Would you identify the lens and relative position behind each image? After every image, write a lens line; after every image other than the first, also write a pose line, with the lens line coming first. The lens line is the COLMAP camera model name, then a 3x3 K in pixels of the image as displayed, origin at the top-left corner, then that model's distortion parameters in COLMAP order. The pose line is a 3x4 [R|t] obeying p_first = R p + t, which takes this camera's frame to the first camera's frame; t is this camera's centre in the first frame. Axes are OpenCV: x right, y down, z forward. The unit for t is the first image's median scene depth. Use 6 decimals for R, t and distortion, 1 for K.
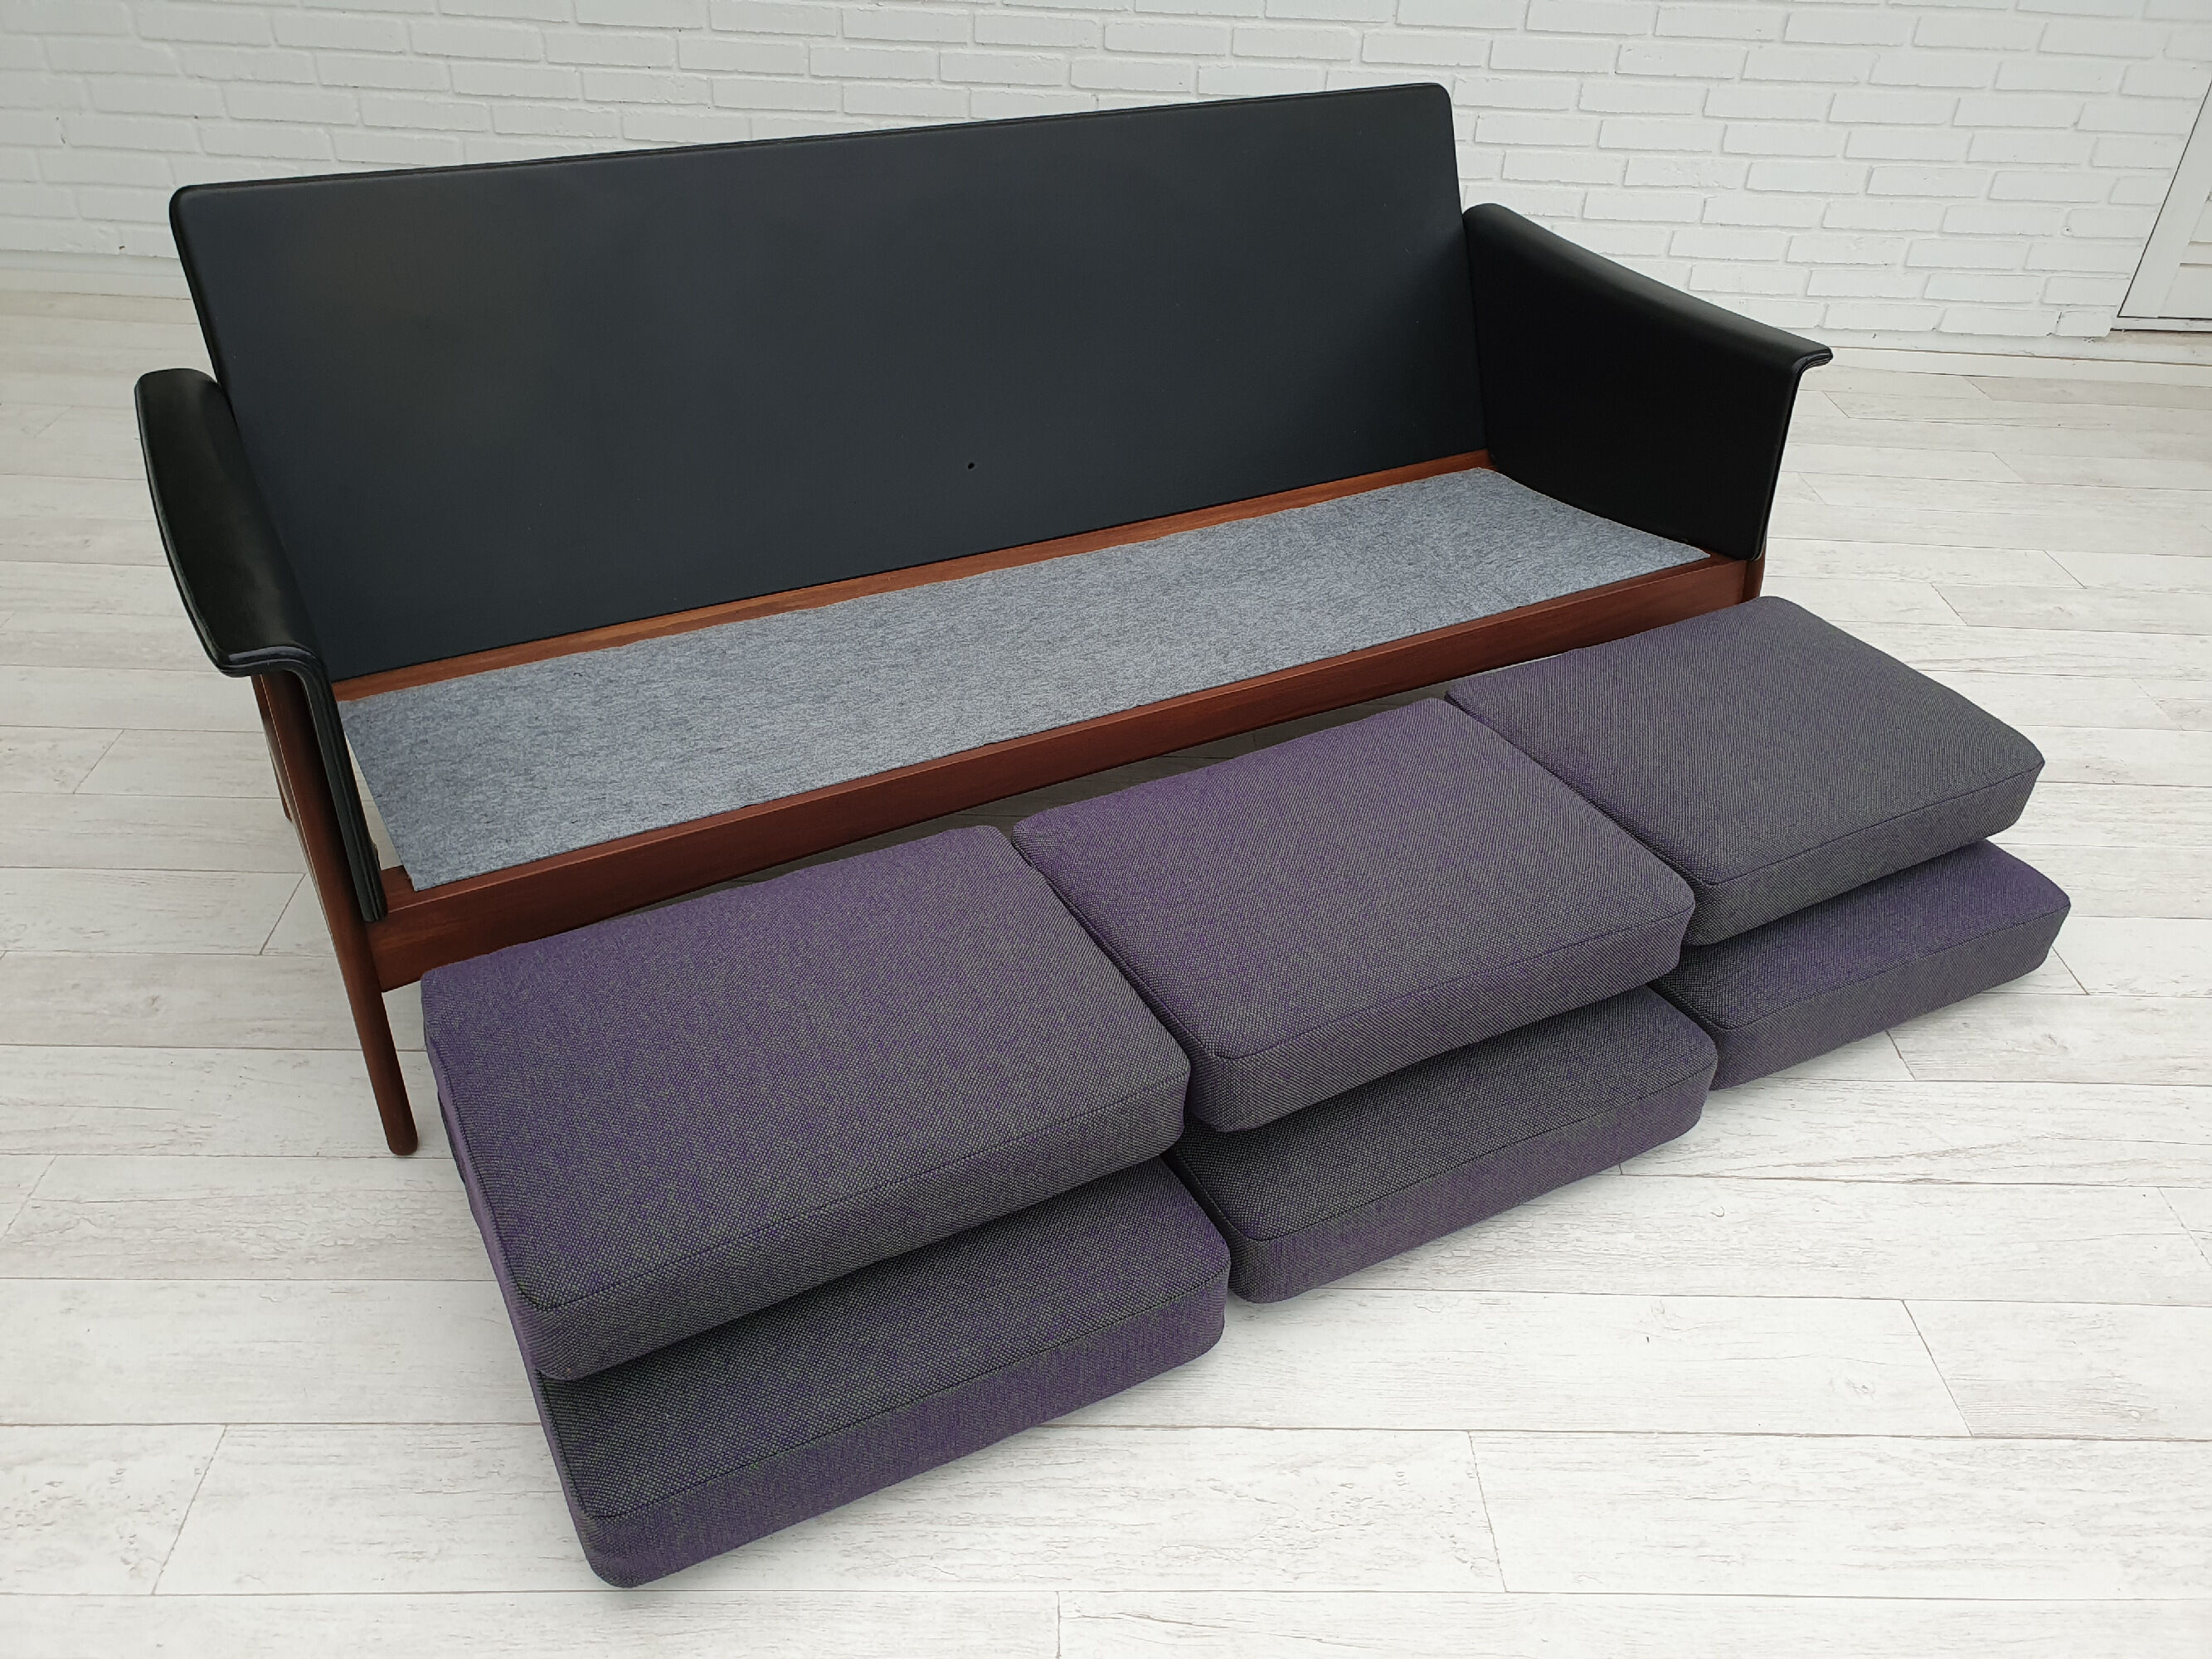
lens RADIAL K [[1757.3, 0, 1089.3], [0, 1757.3, 839.0], [0, 0, 1]] dist [-0.017353, 0.057568]
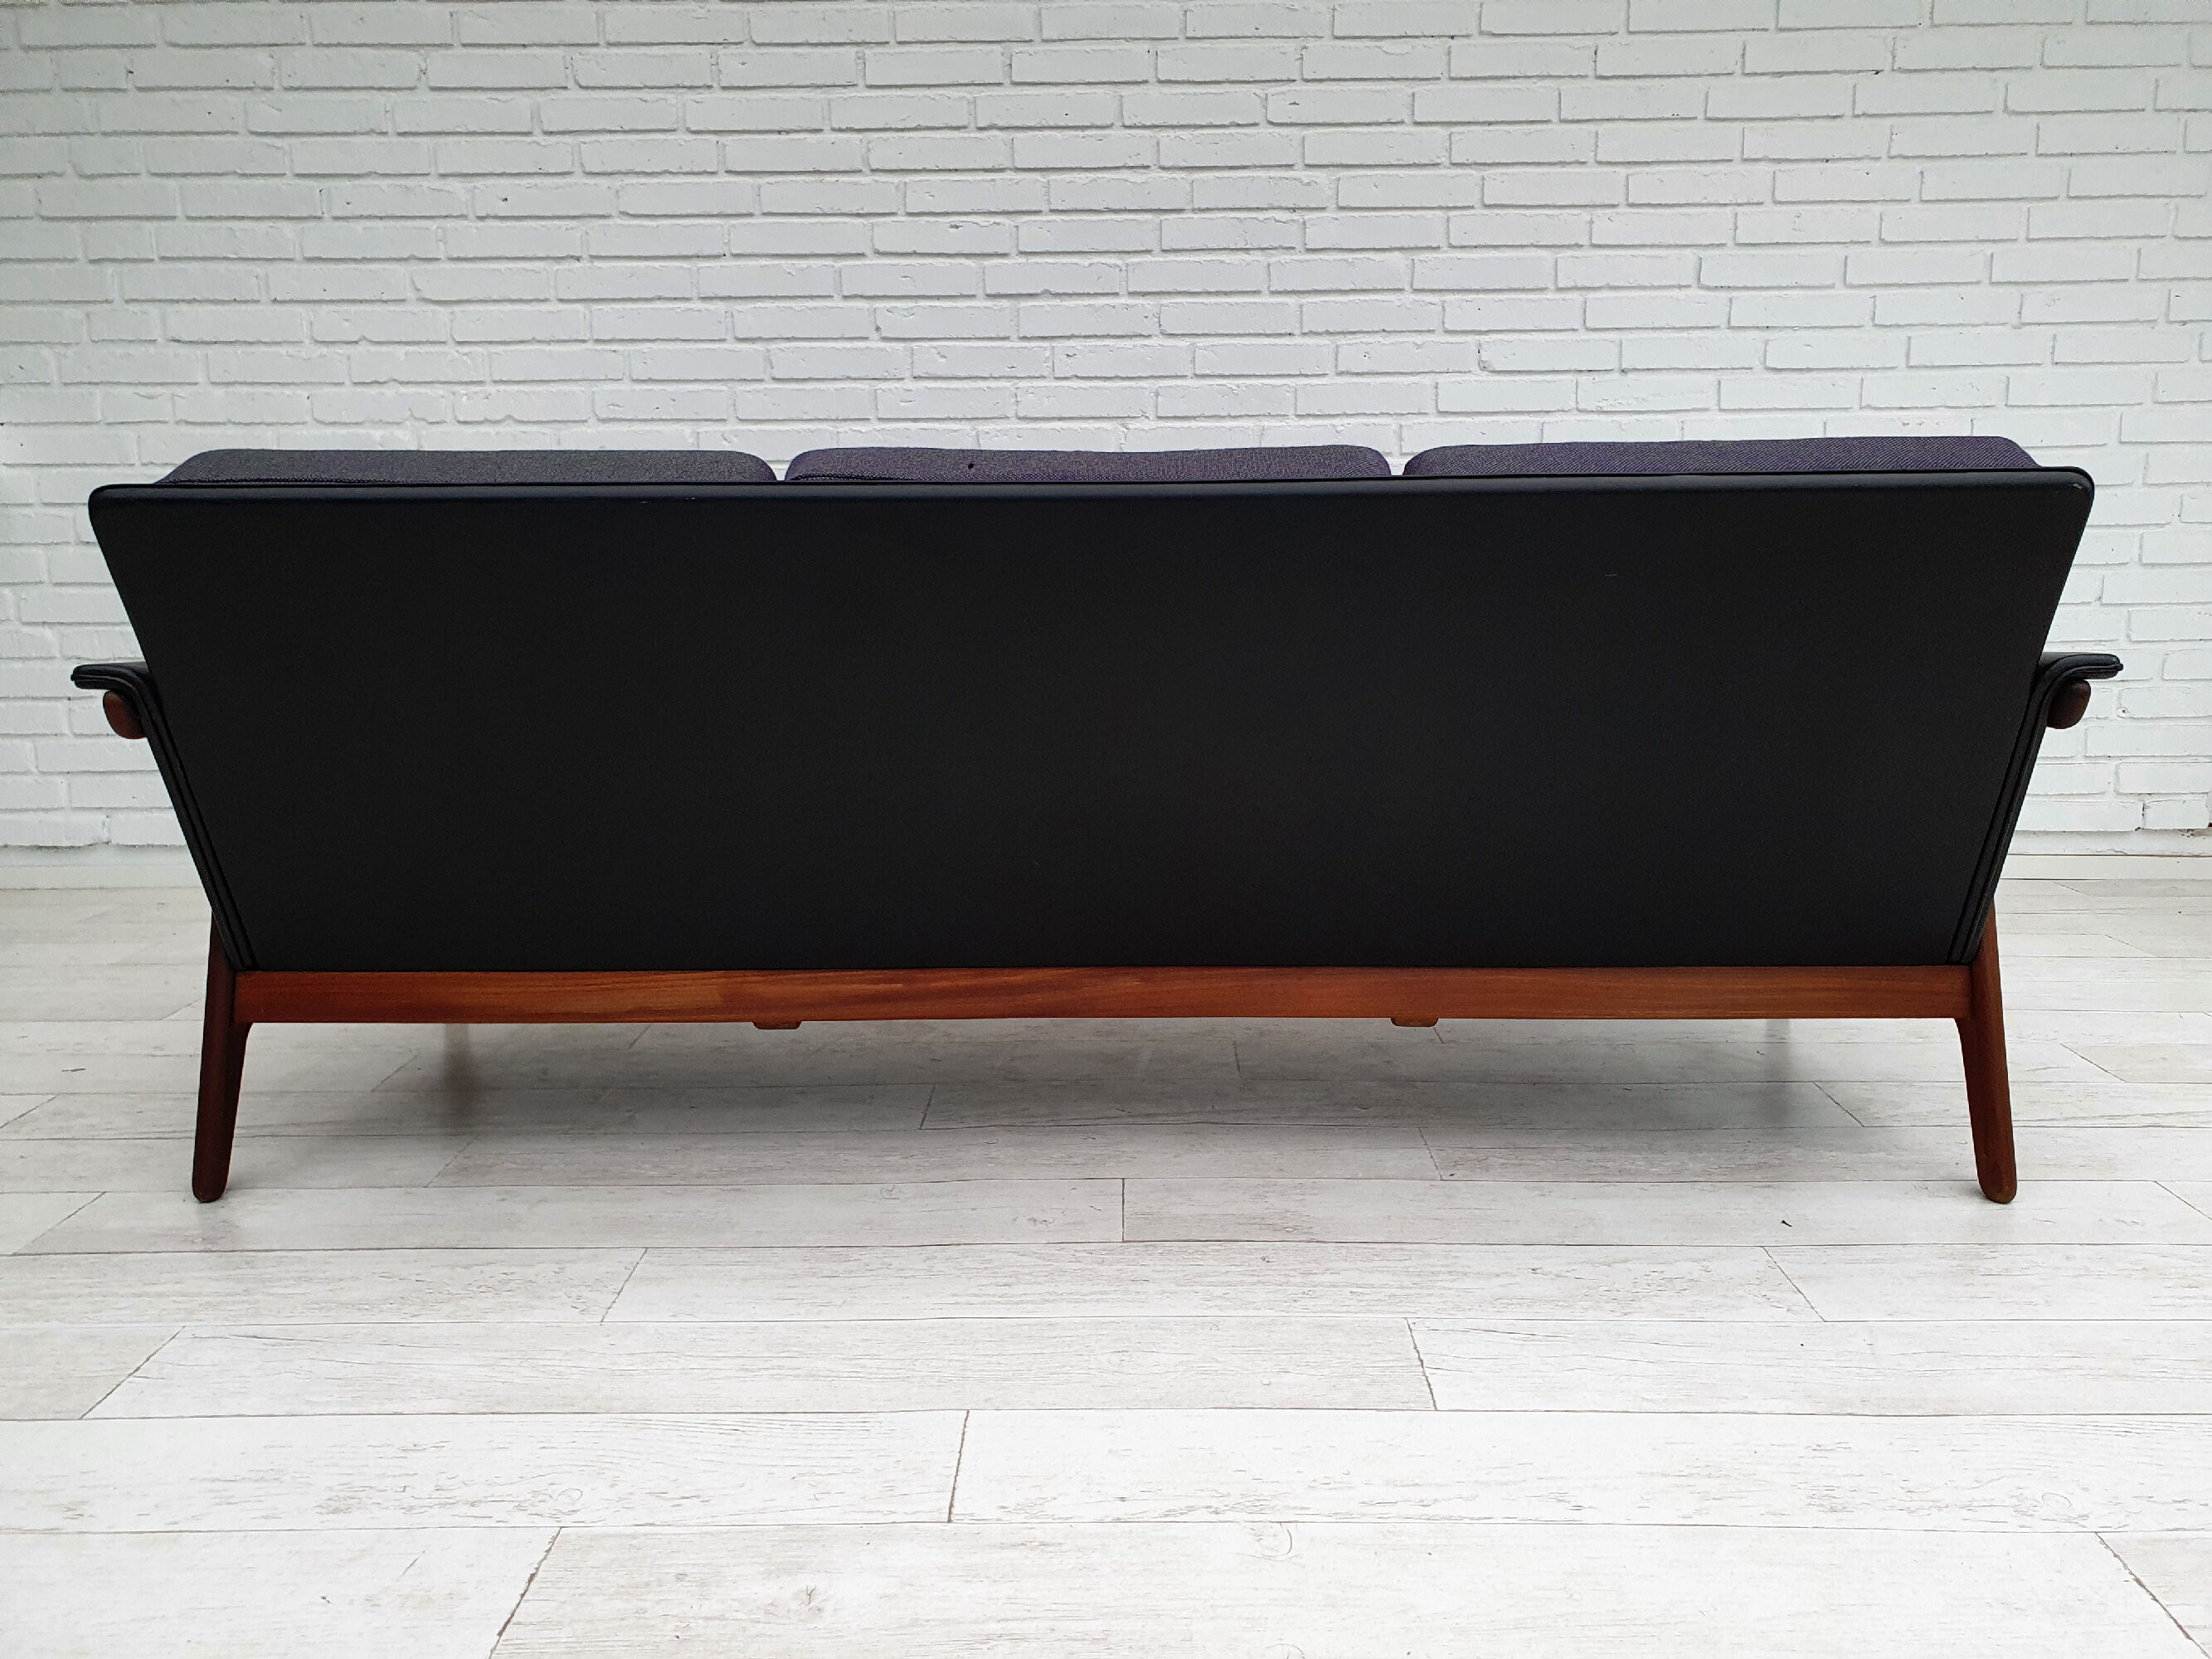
lens RADIAL K [[1757.3, 0, 1110.9], [0, 1757.3, 820.9], [0, 0, 1]] dist [-0.017353, 0.057568]
pose [[0.997626, -0.051557, -0.045655, 0.092260], [0.027324, 0.904883, -0.424782, 0.067660], [0.063213, 0.422526, 0.904144, 0.208534]]
